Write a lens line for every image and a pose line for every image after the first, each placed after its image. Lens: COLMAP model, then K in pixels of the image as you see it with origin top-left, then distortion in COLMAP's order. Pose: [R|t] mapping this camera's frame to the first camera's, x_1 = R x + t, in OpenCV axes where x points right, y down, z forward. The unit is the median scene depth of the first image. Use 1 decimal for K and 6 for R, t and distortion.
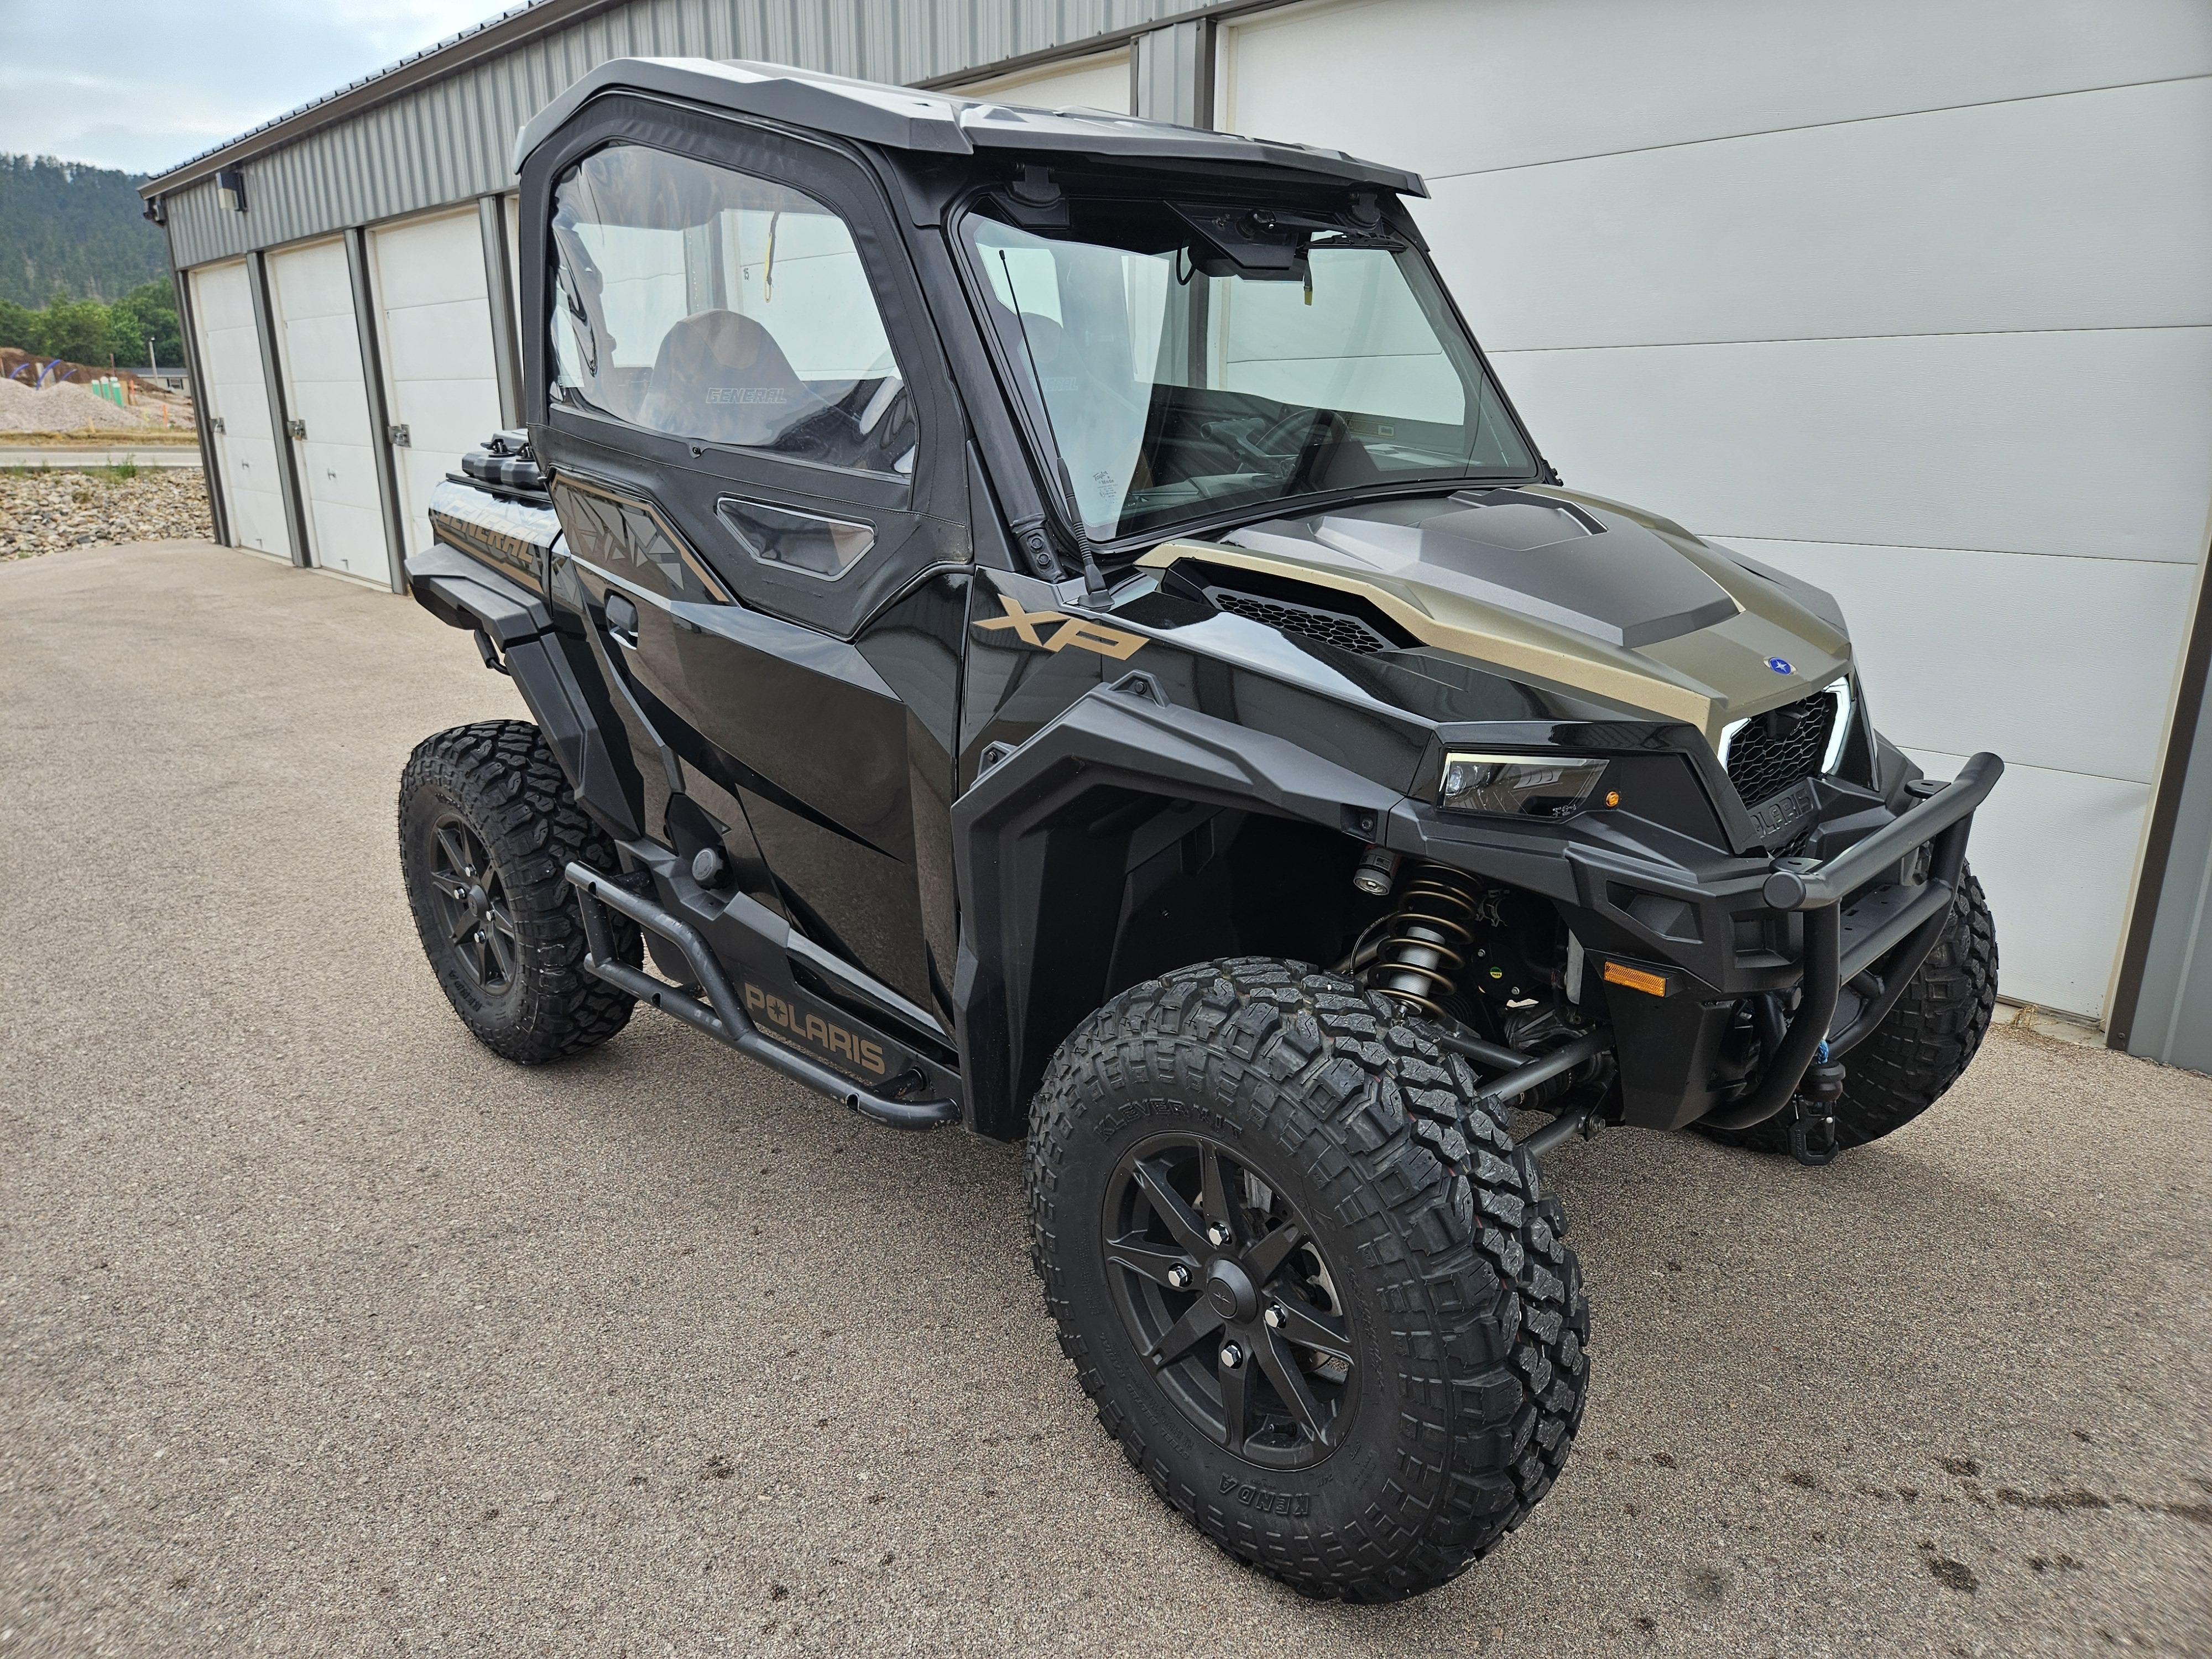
lens RADIAL K [[1473.6, 0, 1084.4], [0, 1473.6, 828.9], [0, 0, 1]] dist [0.076320, -0.069992]
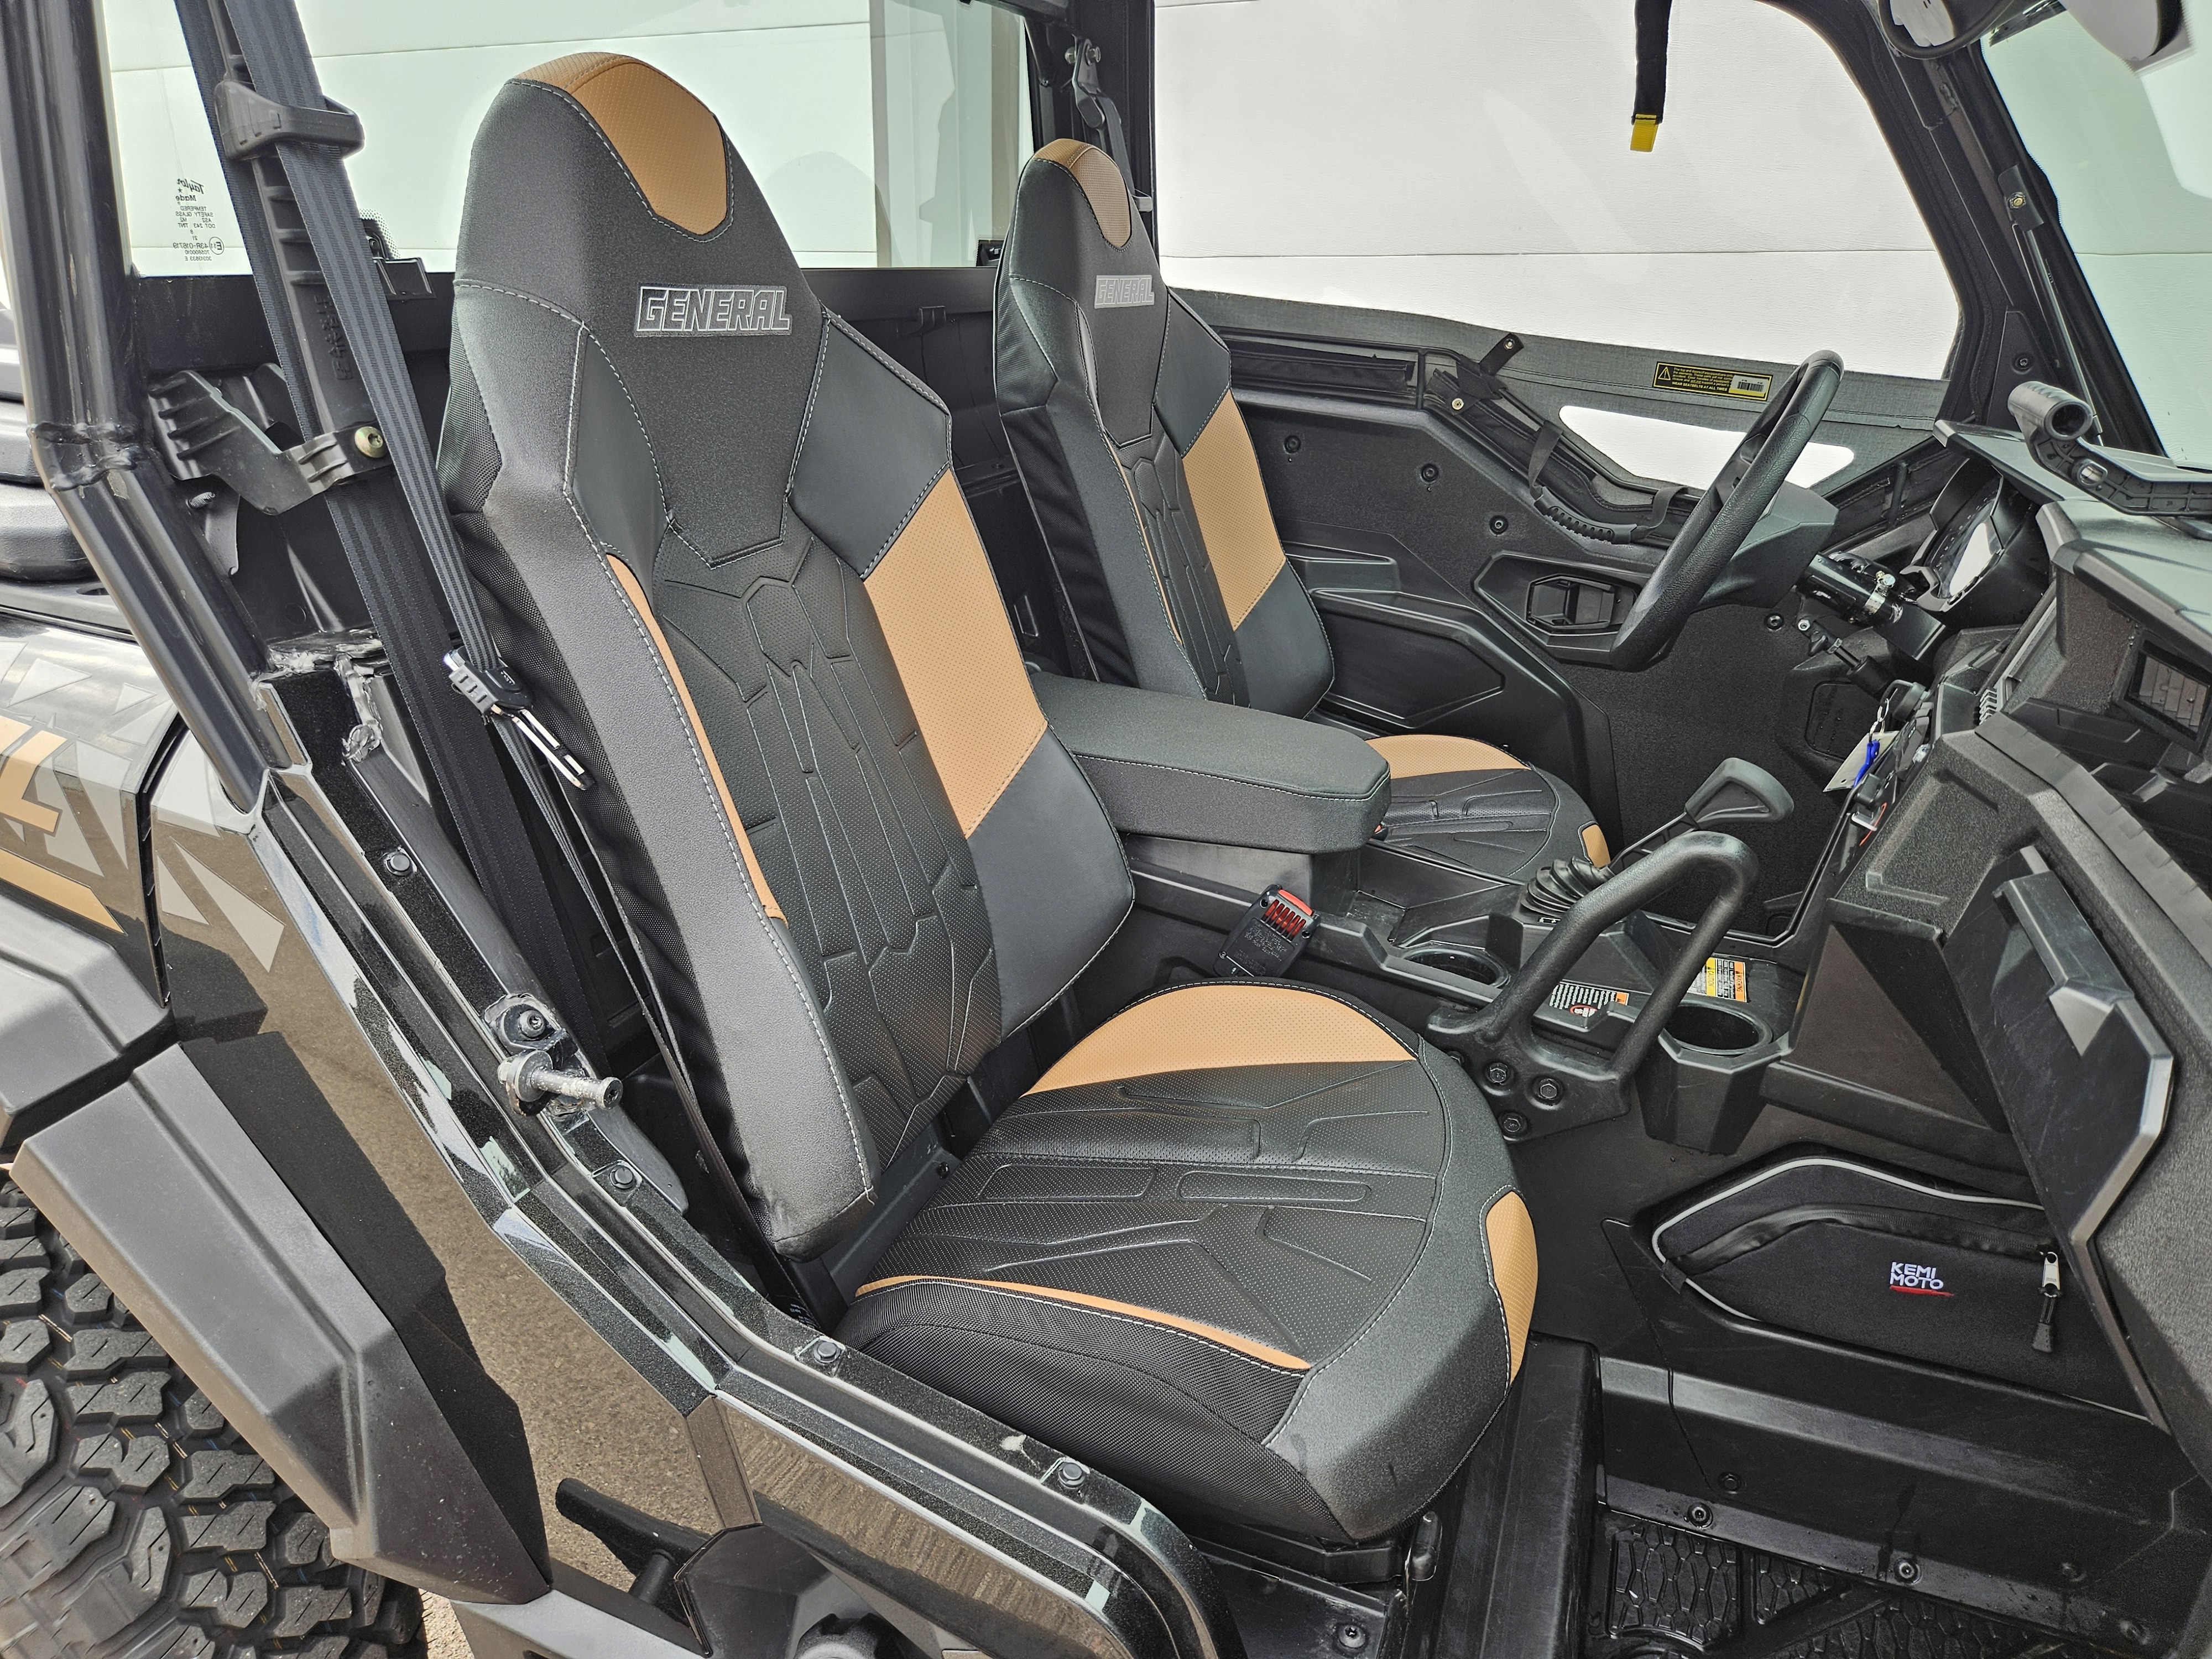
lens RADIAL K [[1473.6, 0, 1084.4], [0, 1473.6, 828.9], [0, 0, 1]] dist [0.076320, -0.069992]
pose [[0.919332, -0.113609, 0.376724, -0.300950], [0.093584, 0.993069, 0.071104, -0.188185], [-0.382191, -0.030113, 0.923592, 0.643354]]
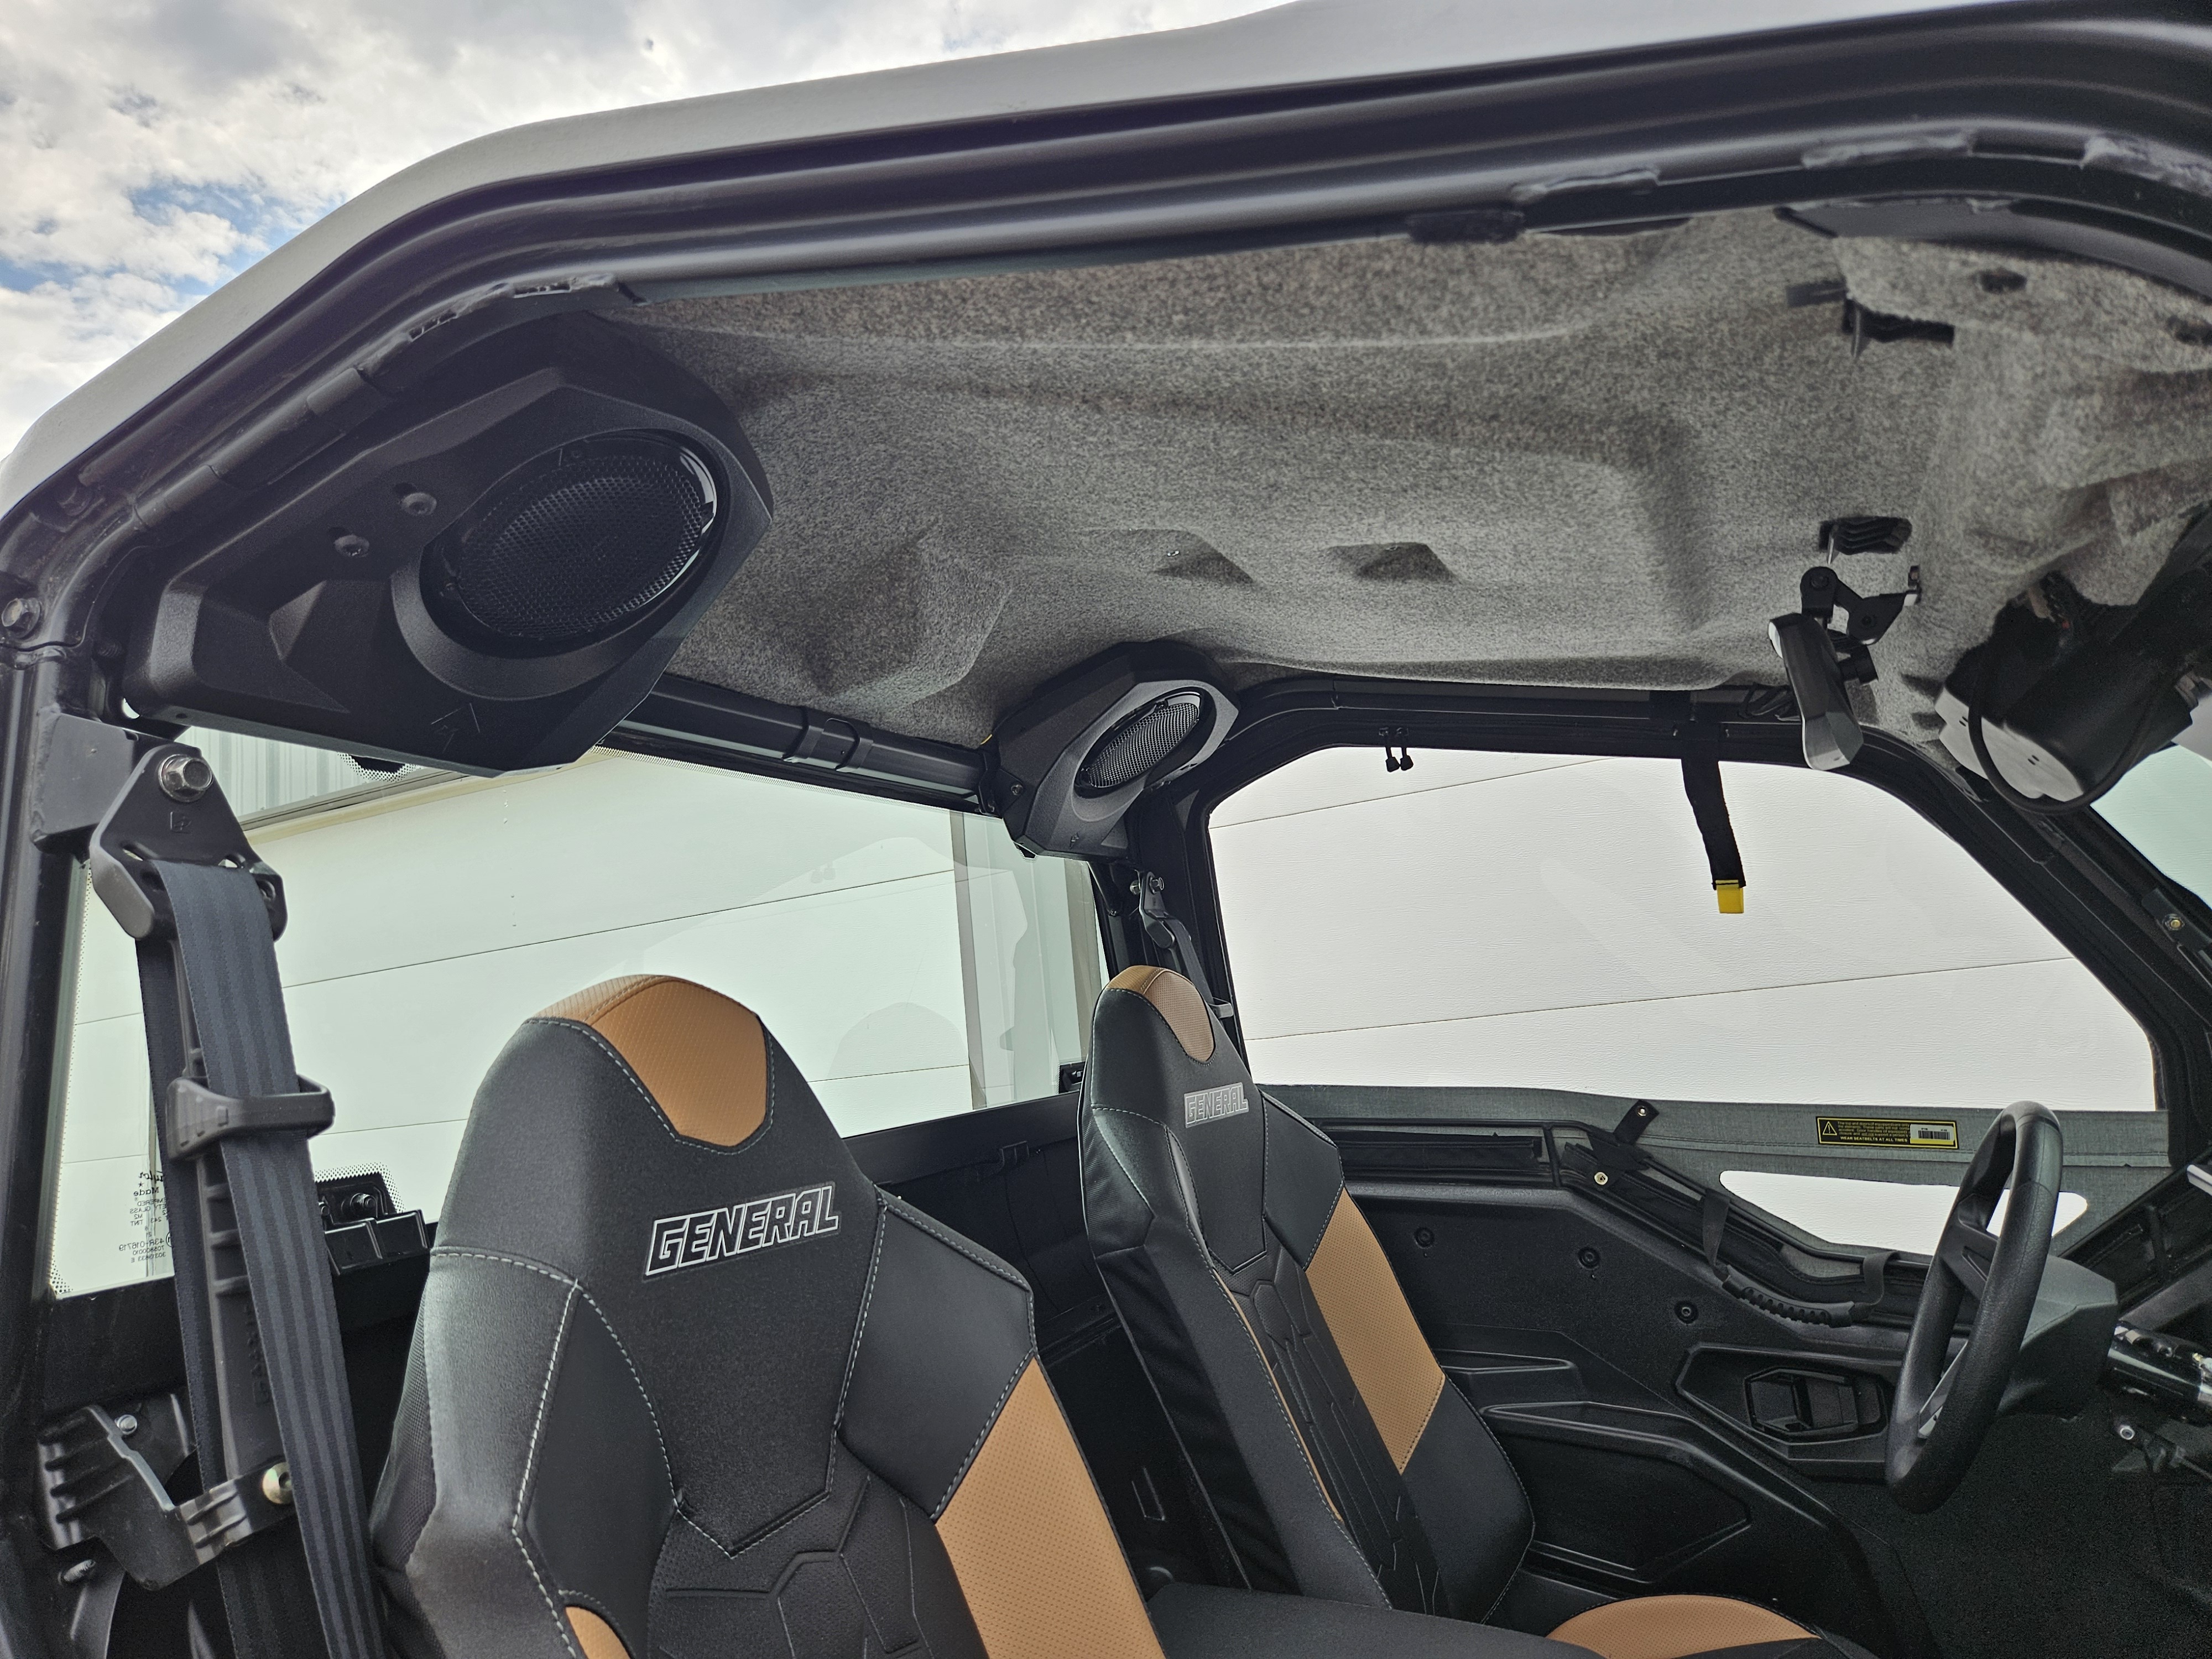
lens RADIAL K [[1473.6, 0, 1084.4], [0, 1473.6, 828.9], [0, 0, 1]] dist [0.076320, -0.069992]
pose [[0.938584, -0.028063, 0.343907, -0.270997], [0.180872, 0.888794, -0.421107, -0.226377], [-0.293844, 0.457448, 0.839284, 0.696184]]
